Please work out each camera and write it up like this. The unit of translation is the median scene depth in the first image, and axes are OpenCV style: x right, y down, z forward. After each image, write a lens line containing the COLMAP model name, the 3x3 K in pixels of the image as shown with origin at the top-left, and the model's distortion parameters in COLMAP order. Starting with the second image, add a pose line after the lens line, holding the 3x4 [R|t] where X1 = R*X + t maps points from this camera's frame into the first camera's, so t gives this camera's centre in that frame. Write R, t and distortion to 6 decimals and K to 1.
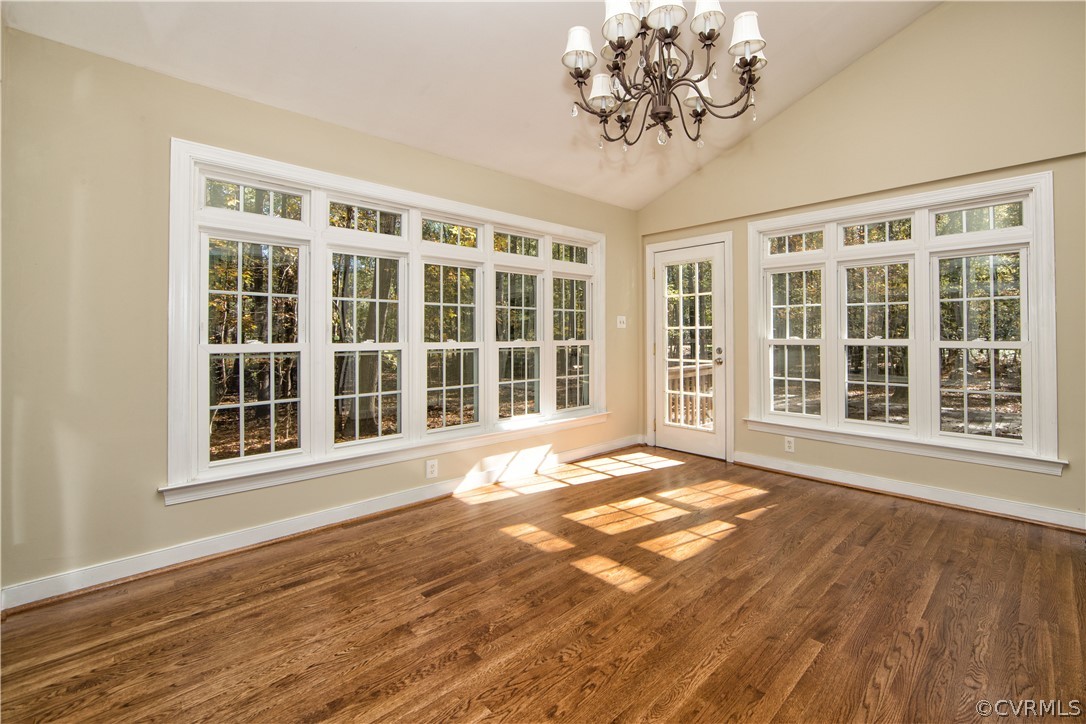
lens RADIAL K [[475.2, 0, 585.9], [0, 475.2, 330.8], [0, 0, 1]] dist [-0.013973, 0.000119]
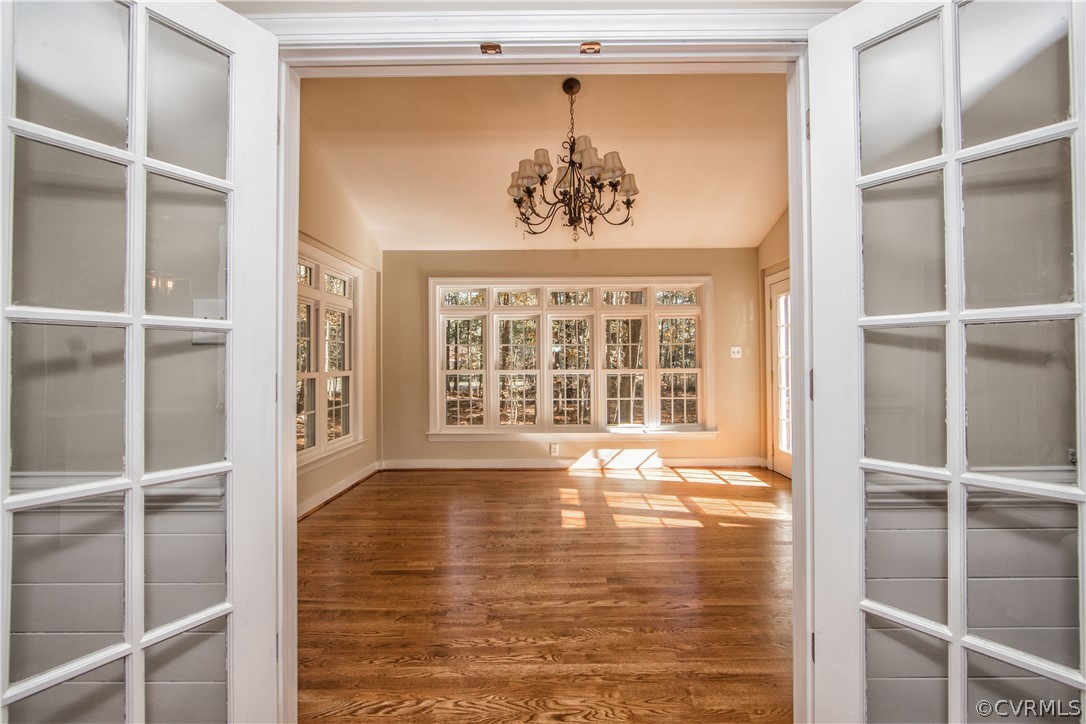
lens RADIAL K [[440.1, 0, 552.4], [0, 440.1, 359.5], [0, 0, 1]] dist [-0.009637, -0.000148]
pose [[0.693858, -0.007092, -0.720076, 0.715709], [0.011434, 0.999934, 0.001169, -0.011171], [0.720021, -0.009044, 0.693894, -0.027473]]
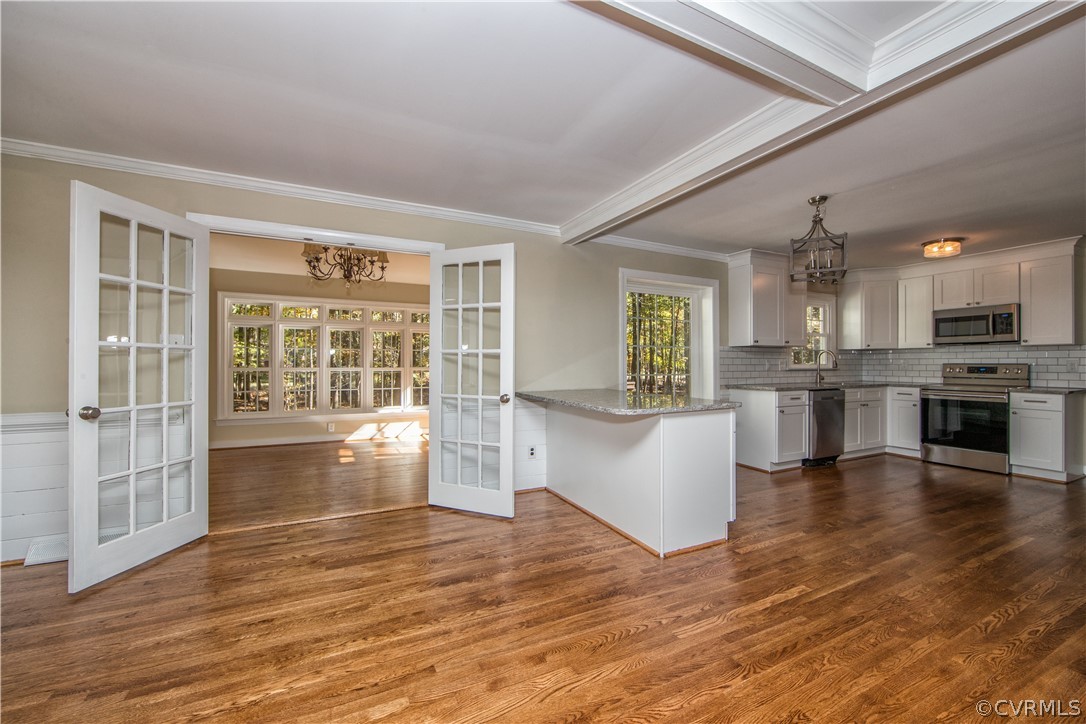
lens RADIAL K [[432.2, 0, 543.0], [0, 432.2, 362.0], [0, 0, 1]] dist [-0.009086, 0.000046]
pose [[0.943102, 0.006121, -0.332447, 1.182722], [-0.003134, 0.999950, 0.009519, -0.021108], [0.332488, -0.007935, 0.943074, -0.495634]]
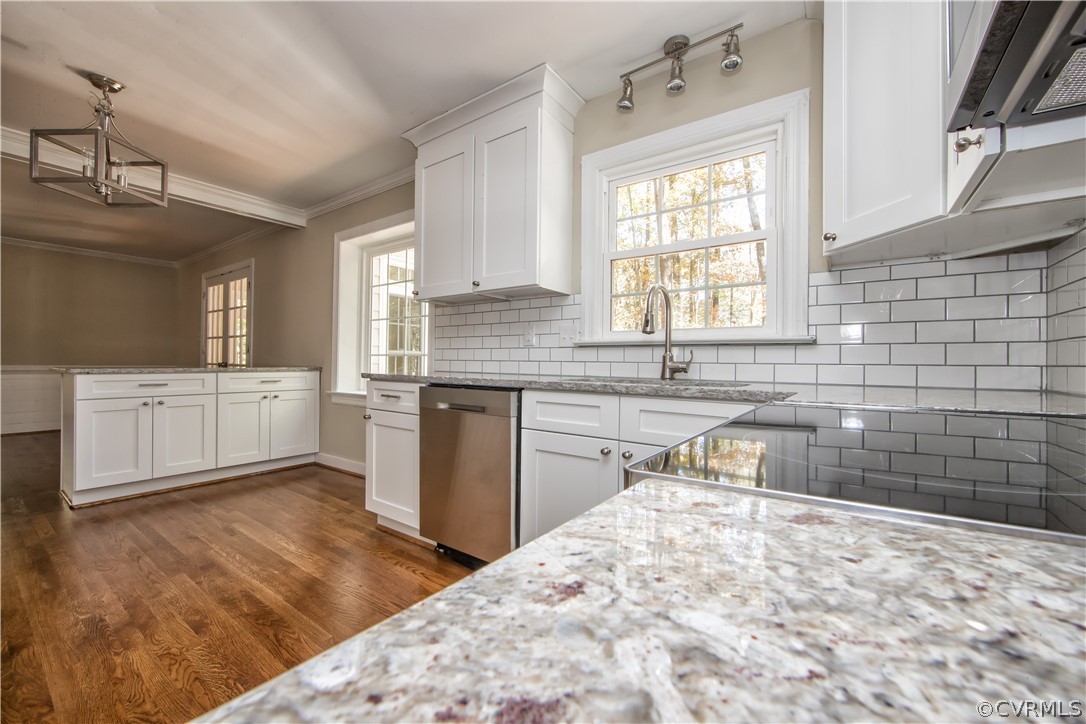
lens RADIAL K [[428.7, 0, 545.6], [0, 428.7, 355.6], [0, 0, 1]] dist [0.013227, -0.013526]
pose [[0.148610, -0.000021, -0.988896, 2.150856], [0.002533, 0.999997, 0.000360, 0.034798], [0.988893, -0.002558, 0.148610, 1.124959]]
